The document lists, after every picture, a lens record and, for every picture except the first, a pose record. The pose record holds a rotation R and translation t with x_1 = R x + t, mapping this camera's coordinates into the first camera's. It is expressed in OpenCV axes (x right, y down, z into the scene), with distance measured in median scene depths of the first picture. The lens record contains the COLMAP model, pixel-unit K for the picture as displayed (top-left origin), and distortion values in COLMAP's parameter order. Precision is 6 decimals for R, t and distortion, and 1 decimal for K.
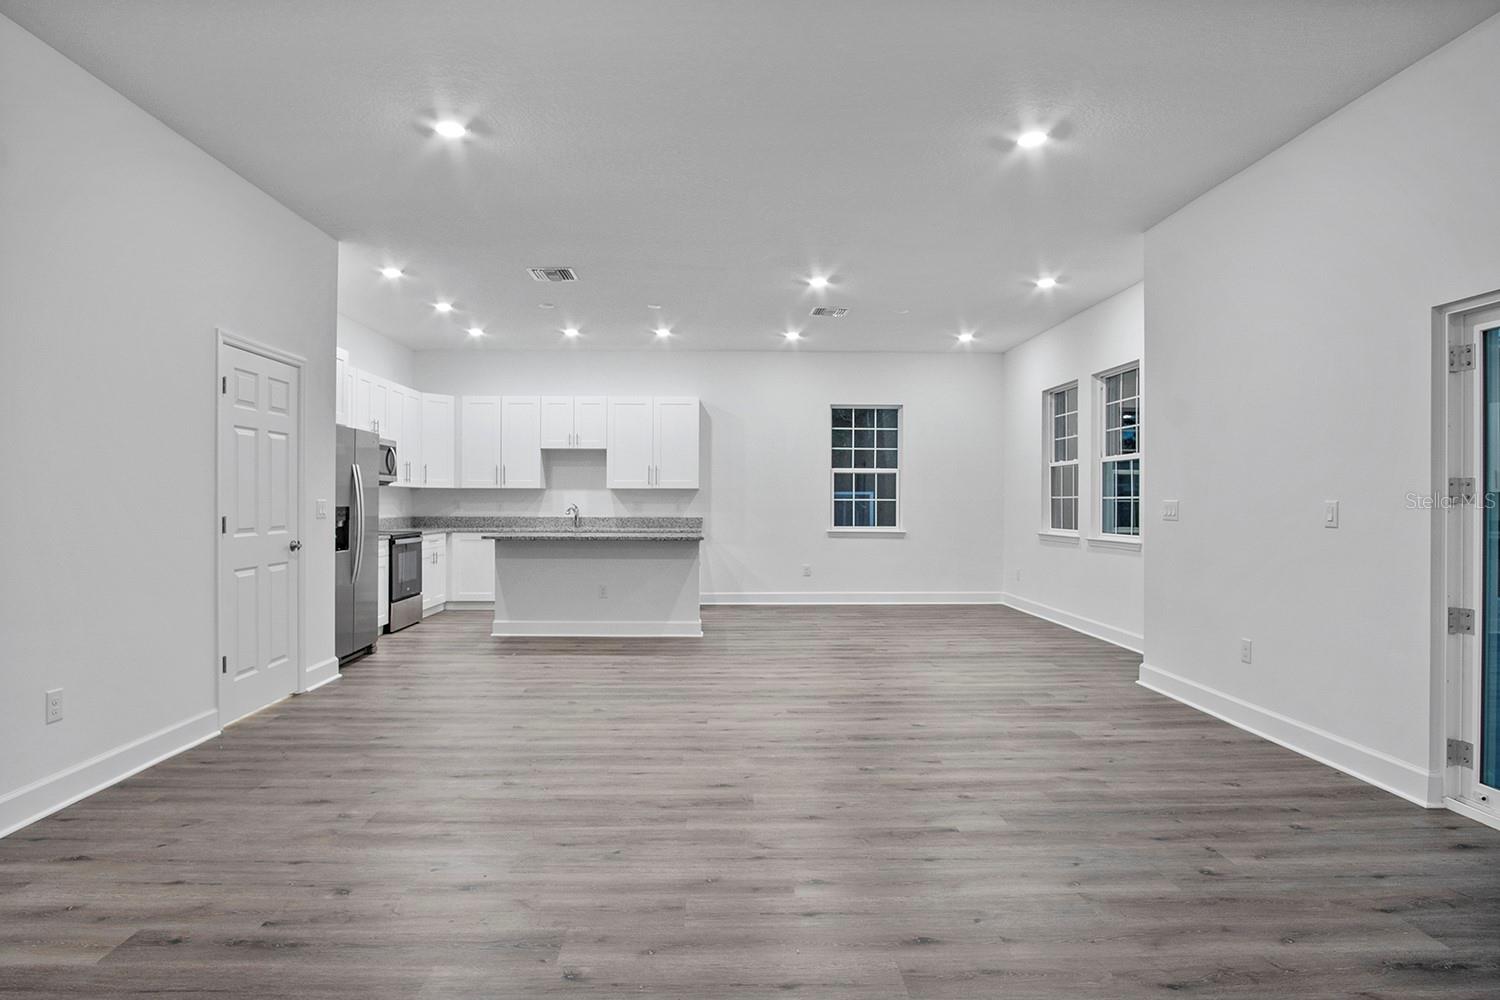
lens RADIAL K [[806.2, 0, 750.0], [0, 806.2, 500.0], [0, 0, 1]] dist [-0.001368, -0.000147]
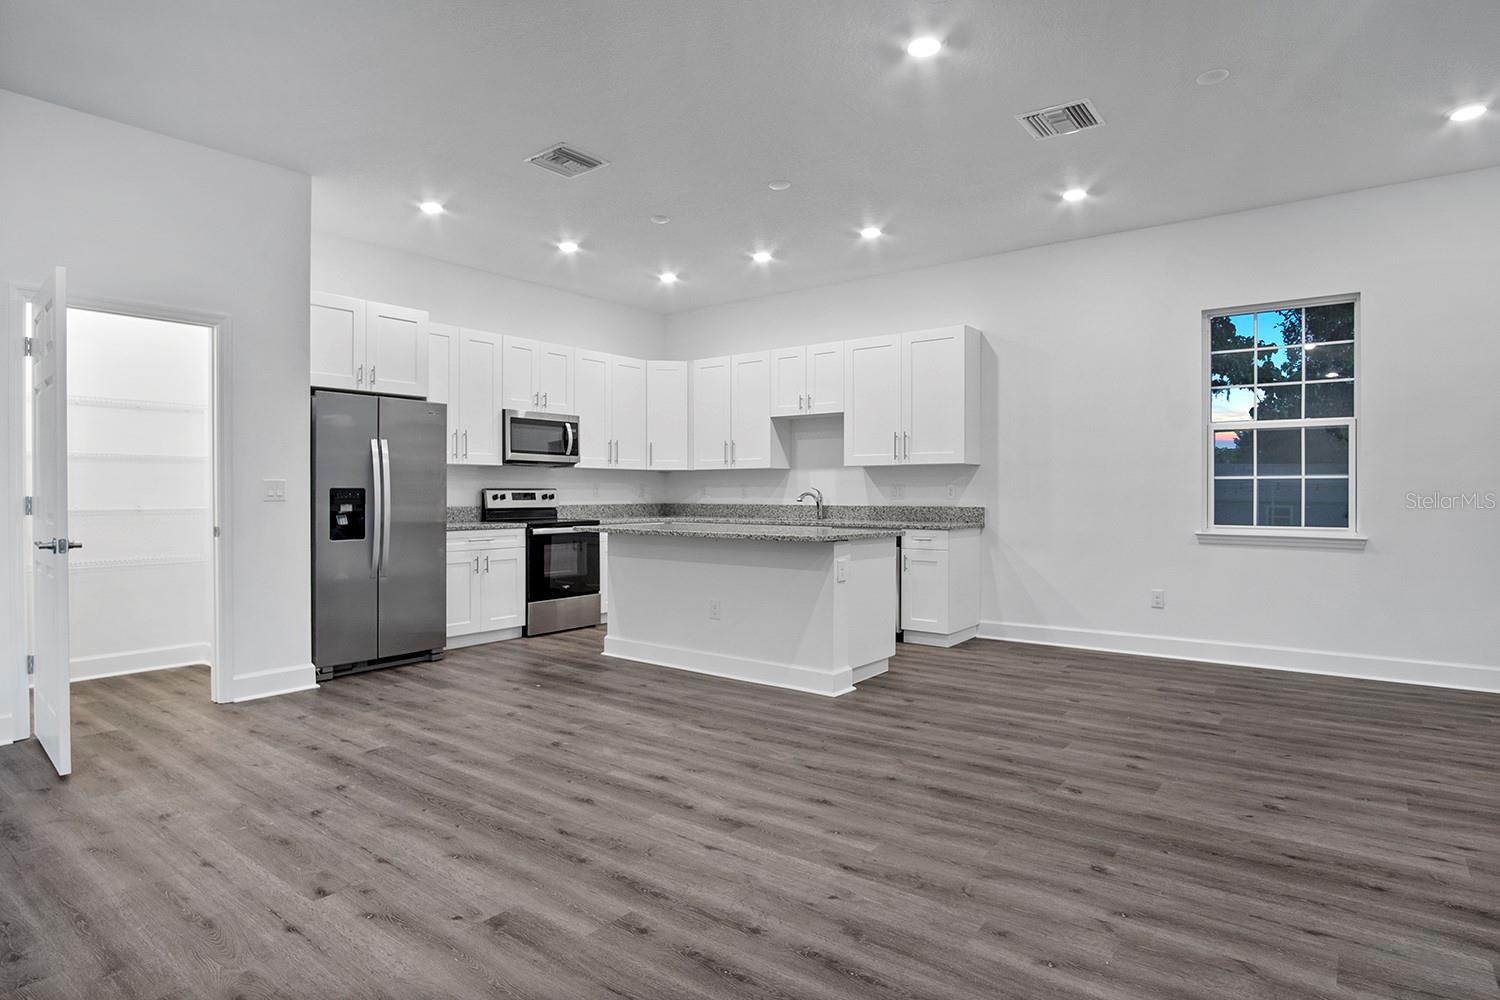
lens RADIAL K [[824.7, 0, 750.0], [0, 824.7, 500.0], [0, 0, 1]] dist [-0.027702, -0.000067]
pose [[0.769303, 0.002932, -0.638877, 0.230751], [0.004828, 0.999934, 0.010403, 0.007941], [0.638866, -0.011088, 0.769238, 0.364876]]
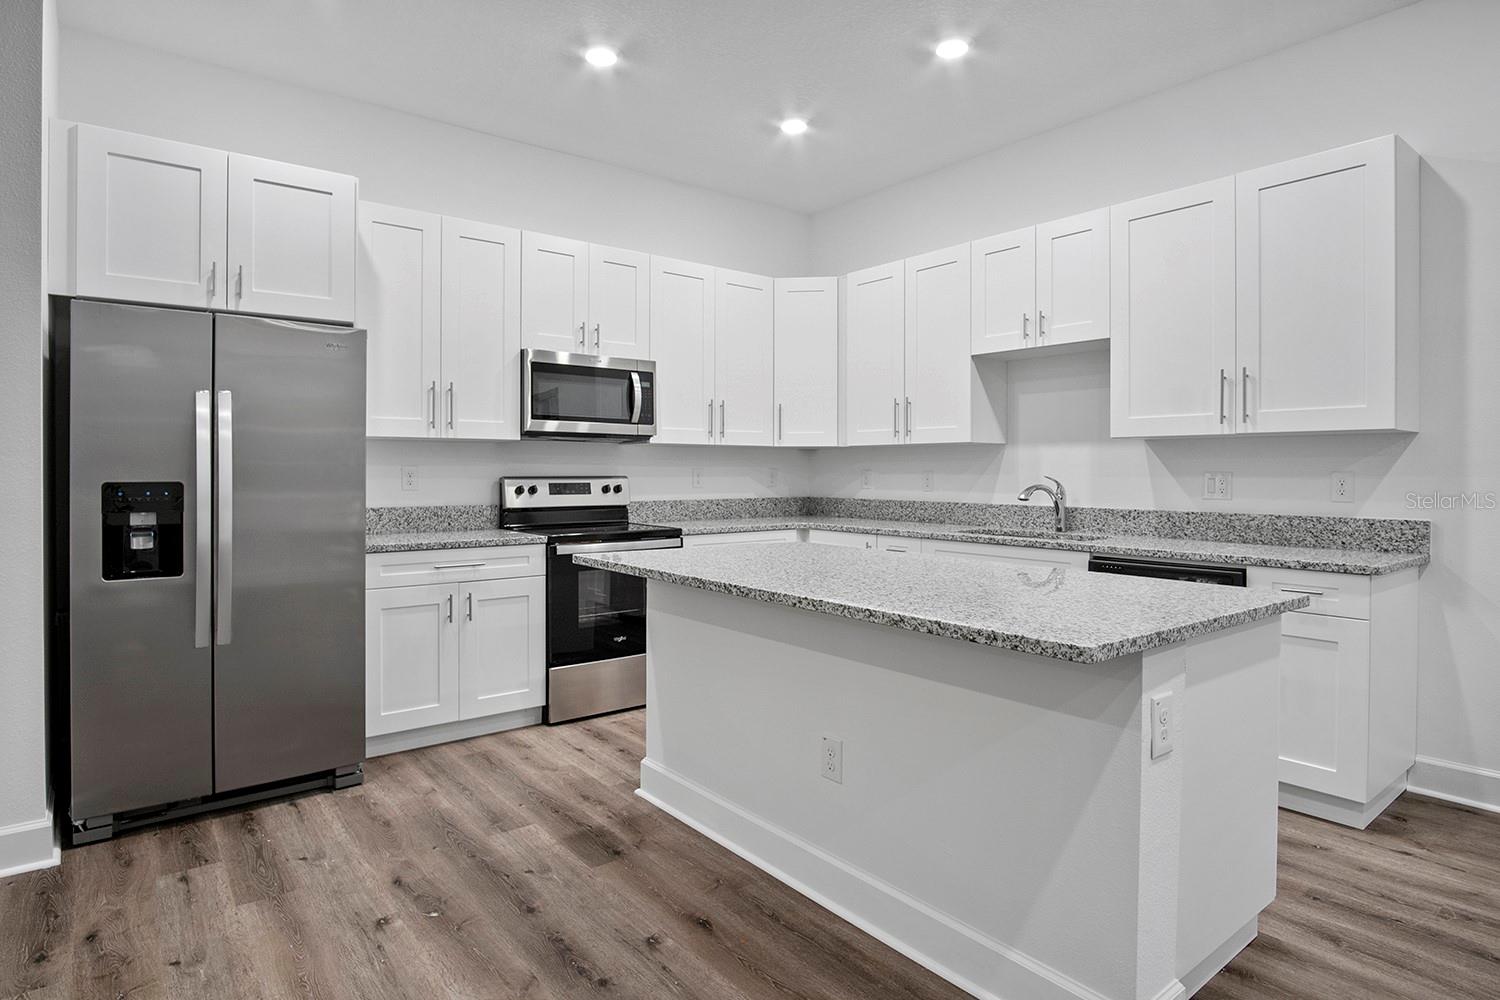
lens RADIAL K [[827.0, 0, 747.7], [0, 827.0, 467.5], [0, 0, 1]] dist [-0.005178, -0.000910]
pose [[0.583555, -0.003400, -0.812066, 0.046851], [0.002579, 0.999994, -0.002333, 0.000617], [0.812069, -0.000732, 0.583561, 0.610208]]
